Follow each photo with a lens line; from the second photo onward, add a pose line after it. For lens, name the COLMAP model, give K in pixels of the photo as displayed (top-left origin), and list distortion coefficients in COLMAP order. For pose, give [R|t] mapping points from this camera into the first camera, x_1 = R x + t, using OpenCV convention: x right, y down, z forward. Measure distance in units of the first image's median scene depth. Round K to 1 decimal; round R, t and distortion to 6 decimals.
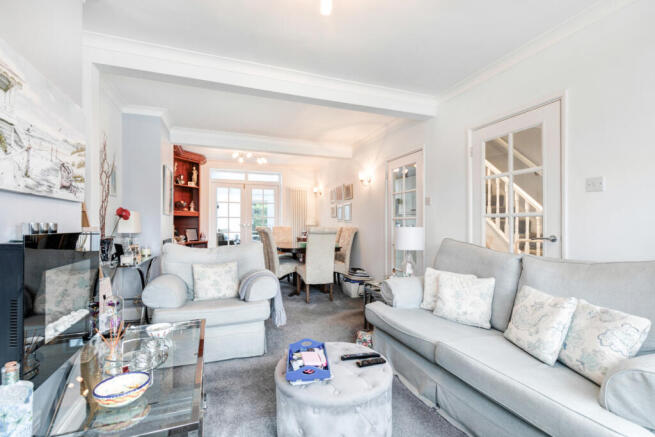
lens RADIAL K [[300.2, 0, 328.0], [0, 300.2, 223.1], [0, 0, 1]] dist [0.005079, 0.000314]
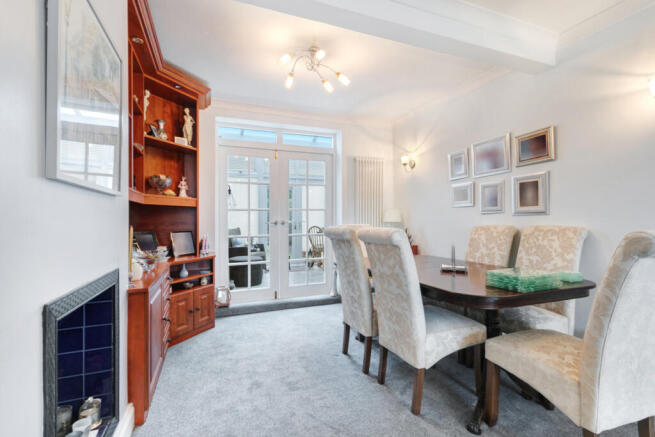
lens RADIAL K [[300.2, 0, 322.5], [0, 300.2, 216.9], [0, 0, 1]] dist [0.005079, 0.000314]
pose [[0.999940, -0.009744, 0.005061, -0.224116], [0.009786, 0.999918, -0.008240, 0.000071], [-0.004980, 0.008289, 0.999953, 0.500082]]
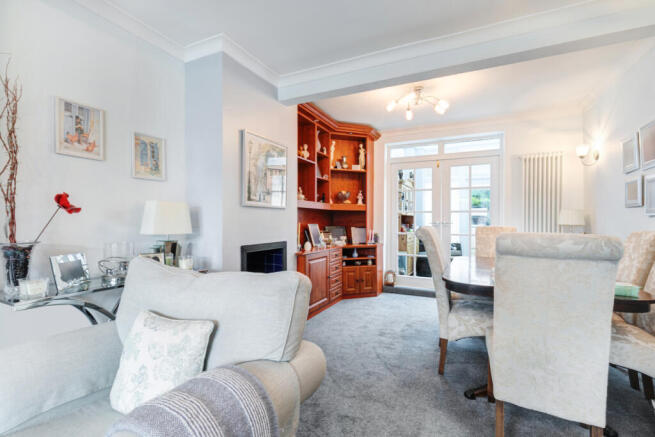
lens RADIAL K [[300.2, 0, 325.0], [0, 300.2, 217.7], [0, 0, 1]] dist [0.005079, 0.000314]
pose [[0.677674, -0.003150, -0.735356, 0.036859], [-0.005105, 0.999947, -0.008988, 0.000970], [0.735345, 0.009845, 0.677622, 0.435759]]
